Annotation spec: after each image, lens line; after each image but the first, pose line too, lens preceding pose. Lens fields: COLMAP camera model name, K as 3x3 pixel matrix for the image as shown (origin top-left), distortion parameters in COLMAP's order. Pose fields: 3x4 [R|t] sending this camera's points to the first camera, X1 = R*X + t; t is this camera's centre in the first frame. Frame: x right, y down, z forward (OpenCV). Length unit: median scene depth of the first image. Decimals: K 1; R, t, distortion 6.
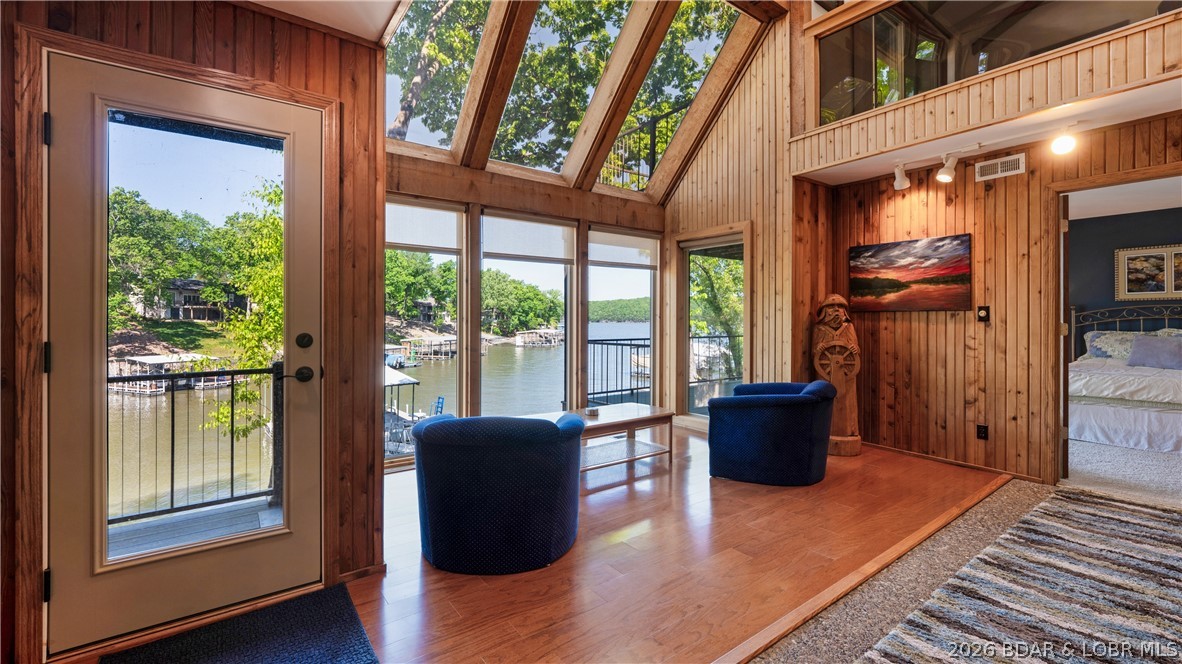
lens RADIAL K [[485.6, 0, 584.4], [0, 485.6, 319.2], [0, 0, 1]] dist [-0.009517, 0.000076]
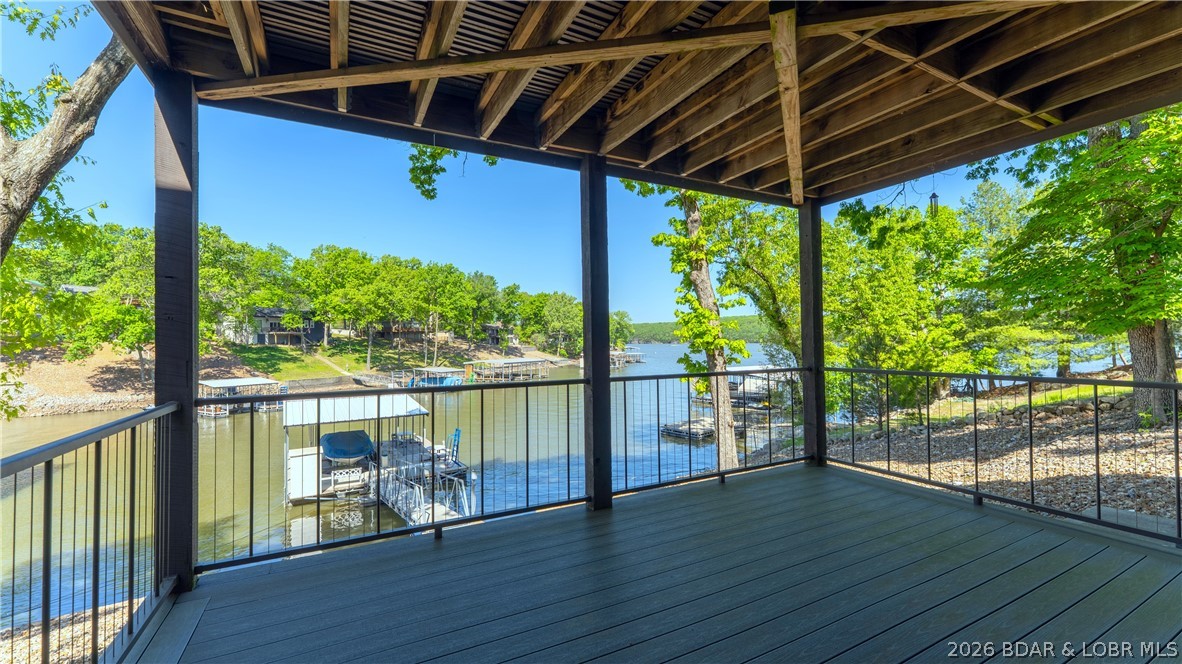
lens RADIAL K [[473.7, 0, 583.9], [0, 473.7, 333.9], [0, 0, 1]] dist [-0.001409, -0.000217]
pose [[0.988296, -0.013390, -0.151959, 0.394657], [0.011137, 0.999815, -0.015668, 0.009789], [0.152141, 0.013792, 0.988263, 0.983984]]
